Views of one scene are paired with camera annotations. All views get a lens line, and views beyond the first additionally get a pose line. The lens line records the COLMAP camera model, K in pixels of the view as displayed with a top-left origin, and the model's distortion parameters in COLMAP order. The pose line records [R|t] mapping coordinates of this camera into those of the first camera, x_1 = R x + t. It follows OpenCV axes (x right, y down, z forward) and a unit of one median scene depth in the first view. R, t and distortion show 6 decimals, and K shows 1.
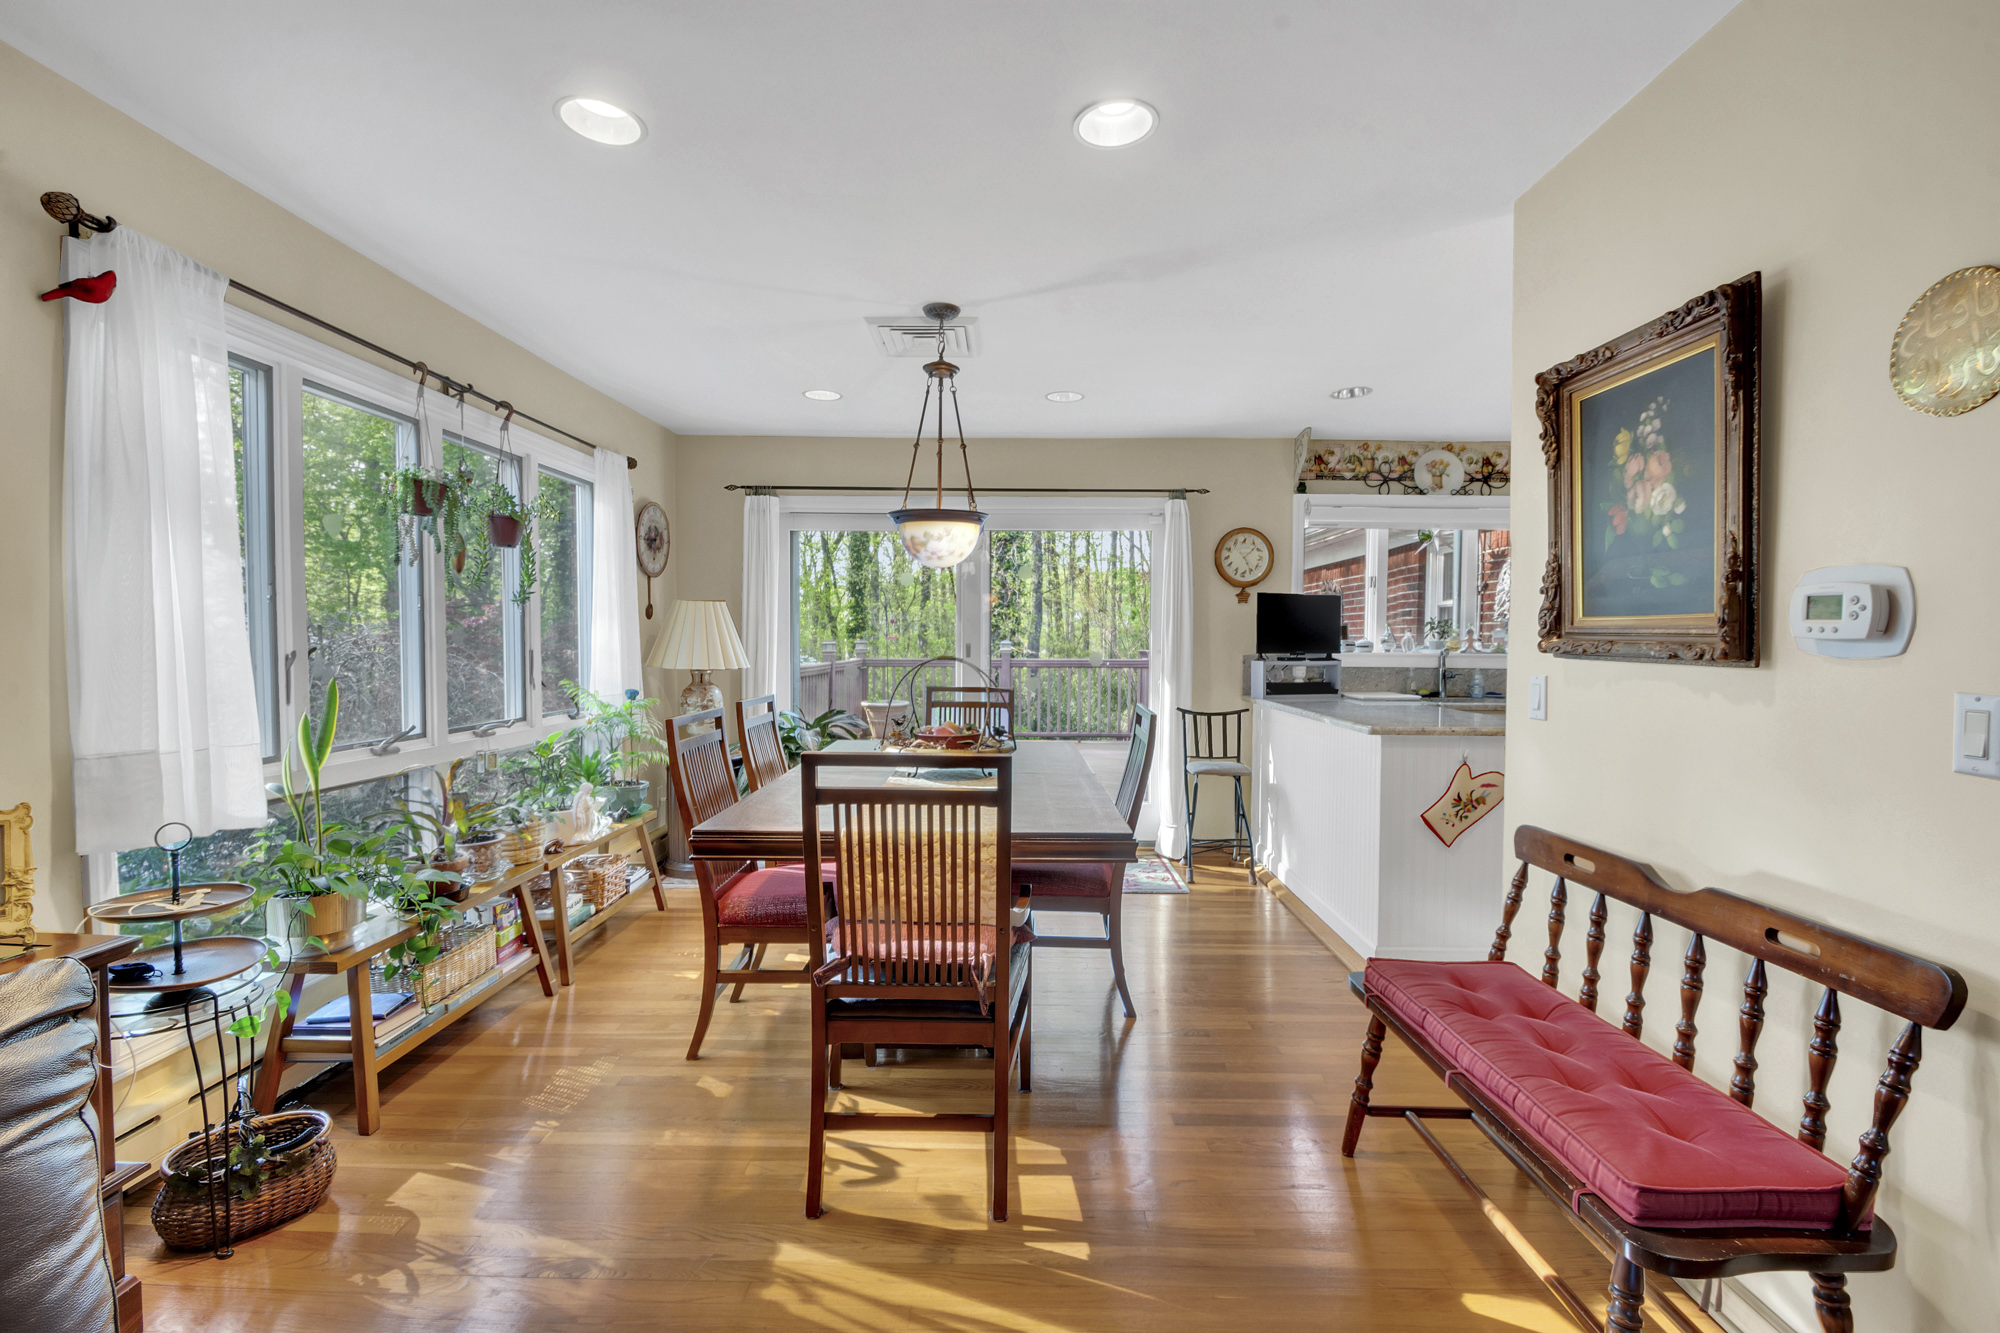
lens RADIAL K [[869.6, 0, 999.3], [0, 869.6, 667.1], [0, 0, 1]] dist [-0.004339, -0.001120]
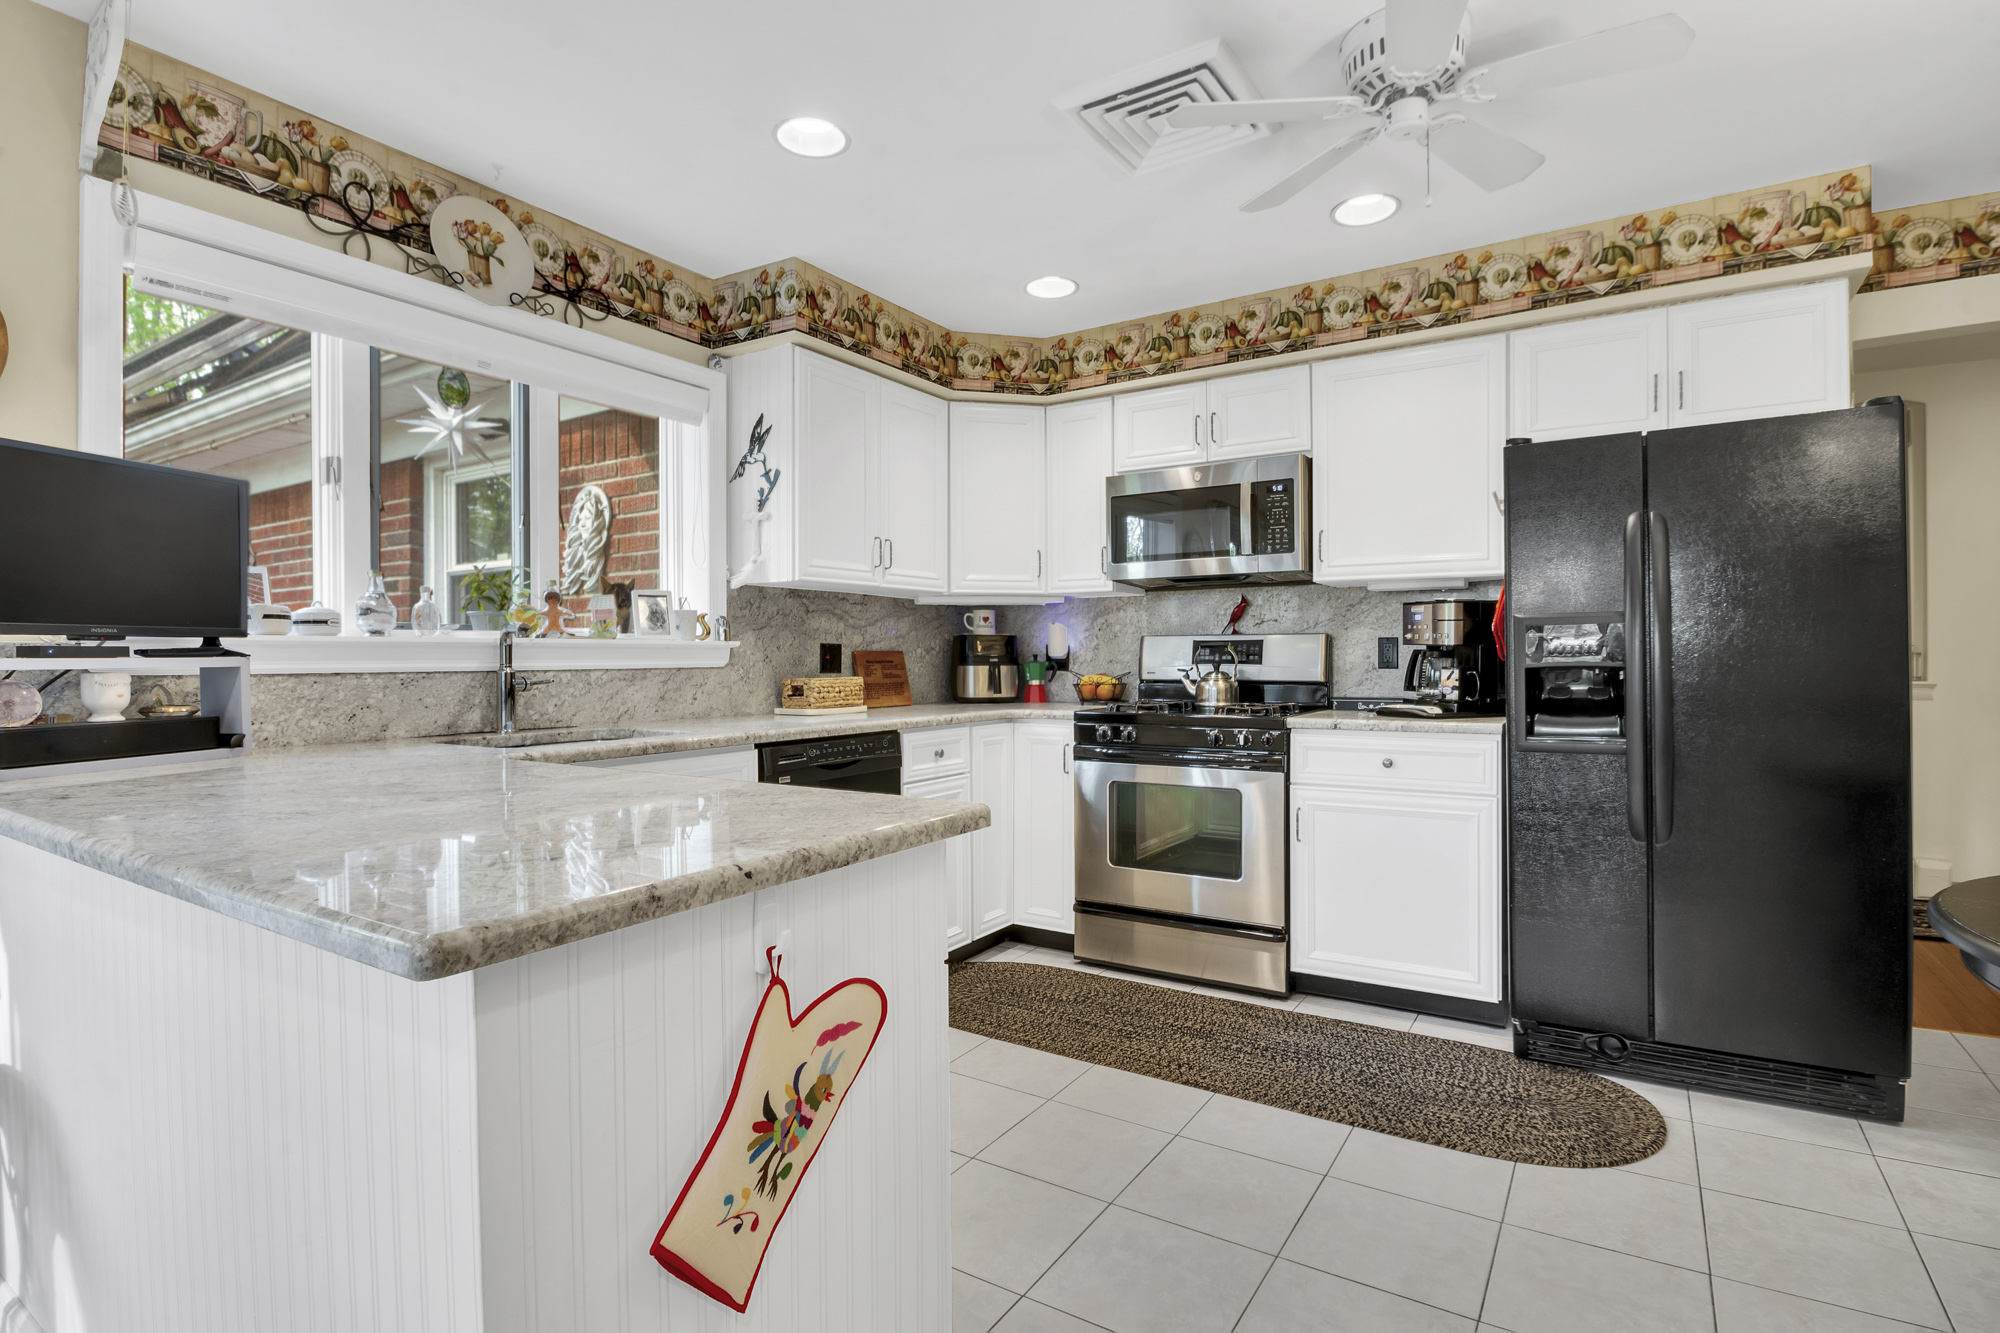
lens RADIAL K [[979.6, 0, 1005.4], [0, 979.6, 677.0], [0, 0, 1]] dist [-0.026217, -0.001252]
pose [[0.514461, -0.021431, 0.857246, 0.202678], [0.037639, 0.999289, 0.002393, 0.012559], [-0.856687, 0.031034, 0.514902, 0.501851]]
